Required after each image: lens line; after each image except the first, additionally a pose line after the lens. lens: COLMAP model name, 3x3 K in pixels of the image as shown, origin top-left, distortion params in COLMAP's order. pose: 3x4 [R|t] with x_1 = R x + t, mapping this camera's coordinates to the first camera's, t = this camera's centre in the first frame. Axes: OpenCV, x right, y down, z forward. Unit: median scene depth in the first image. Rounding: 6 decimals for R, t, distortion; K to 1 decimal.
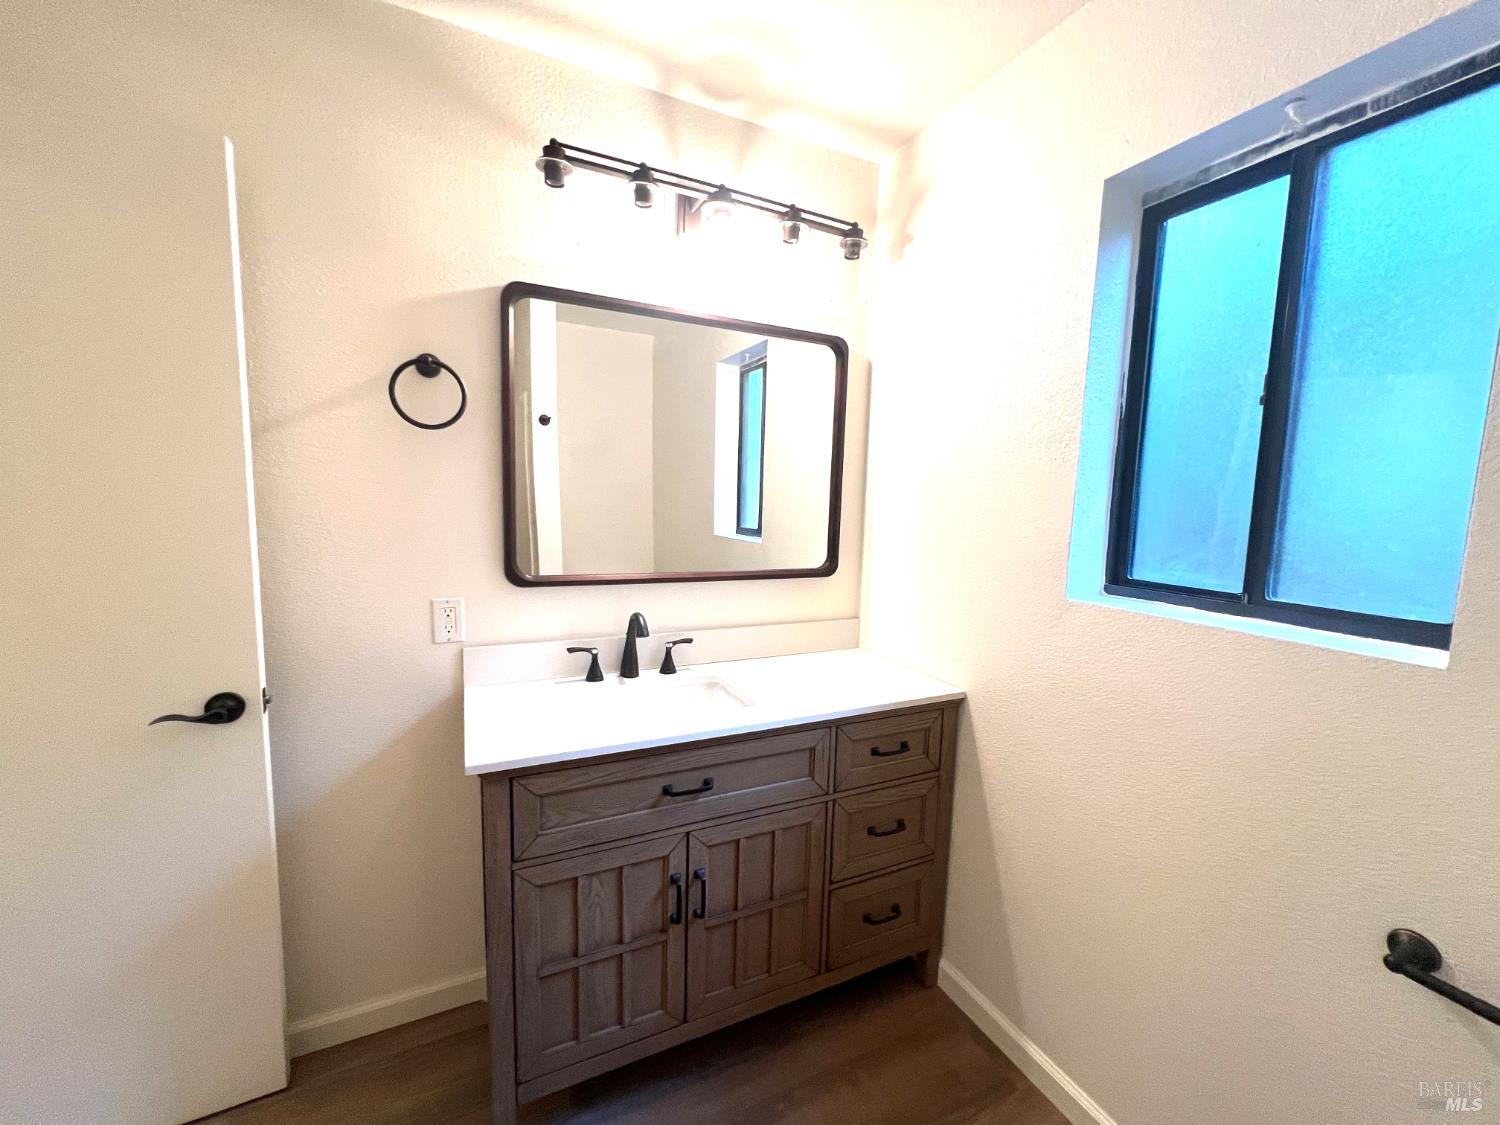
lens RADIAL K [[601.0, 0, 748.5], [0, 601.0, 564.7], [0, 0, 1]] dist [-0.003926, 0.000736]
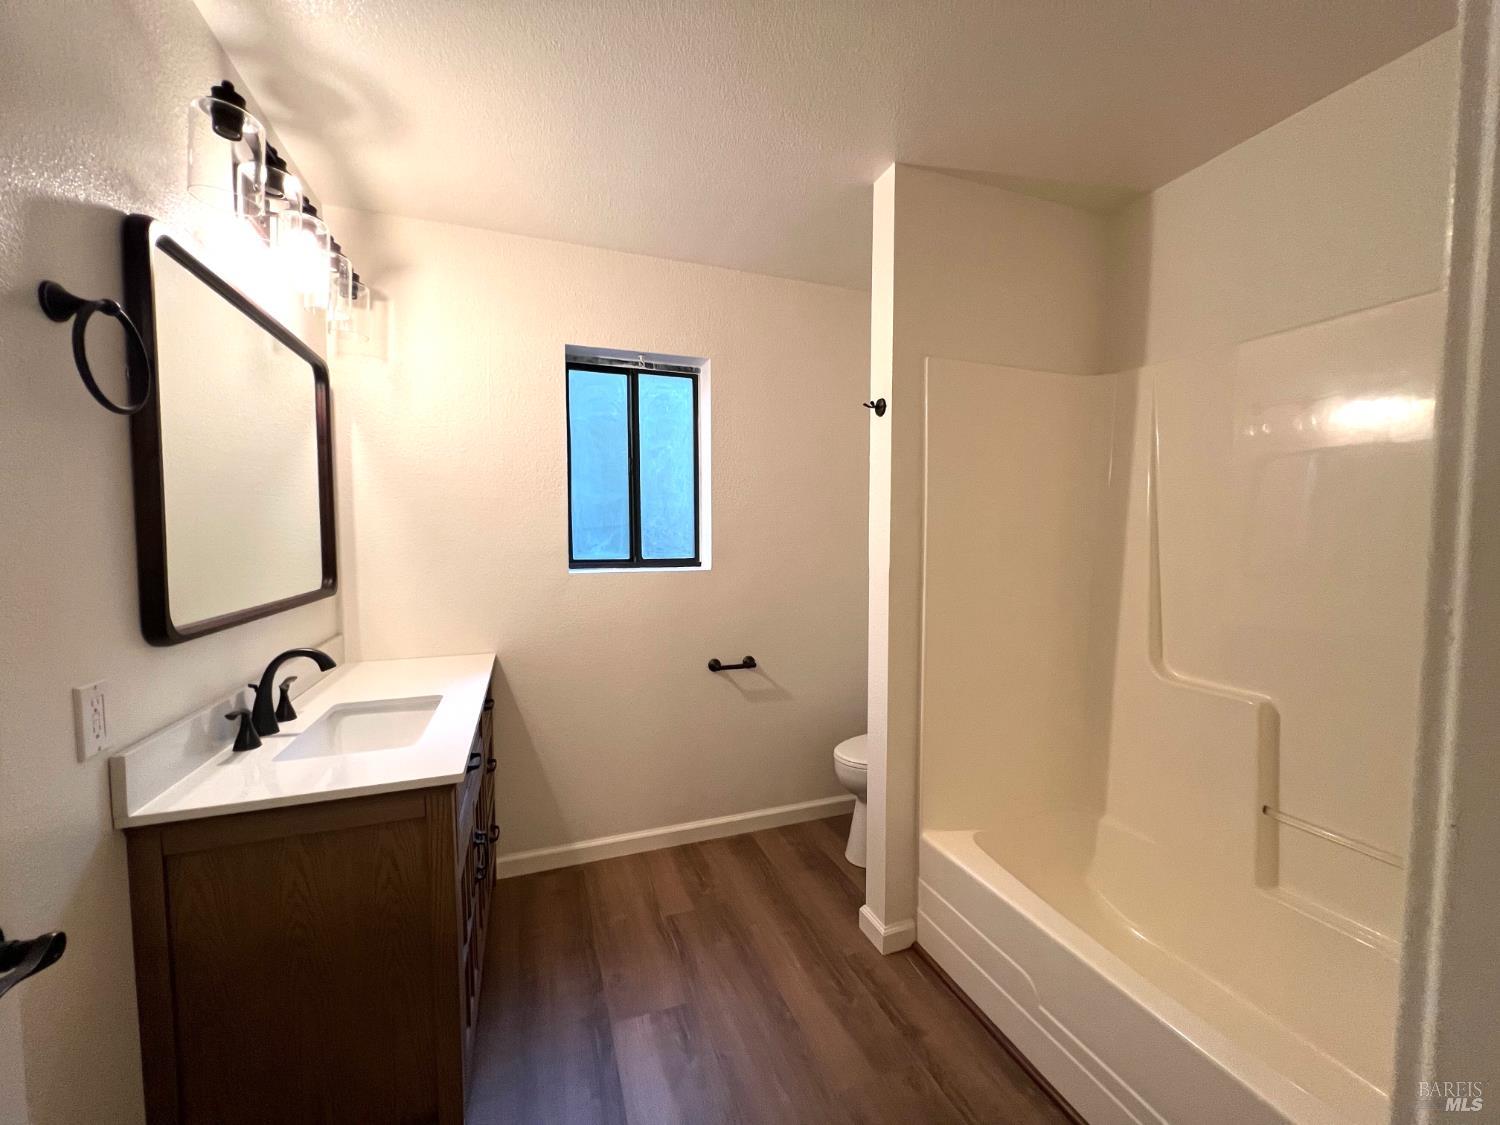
lens RADIAL K [[601.0, 0, 747.3], [0, 601.0, 566.3], [0, 0, 1]] dist [-0.003926, 0.000736]
pose [[0.098923, -0.085064, 0.991453, -1.036243], [0.114768, 0.990666, 0.073546, -0.029384], [-0.988455, 0.106511, 0.107763, 0.264559]]
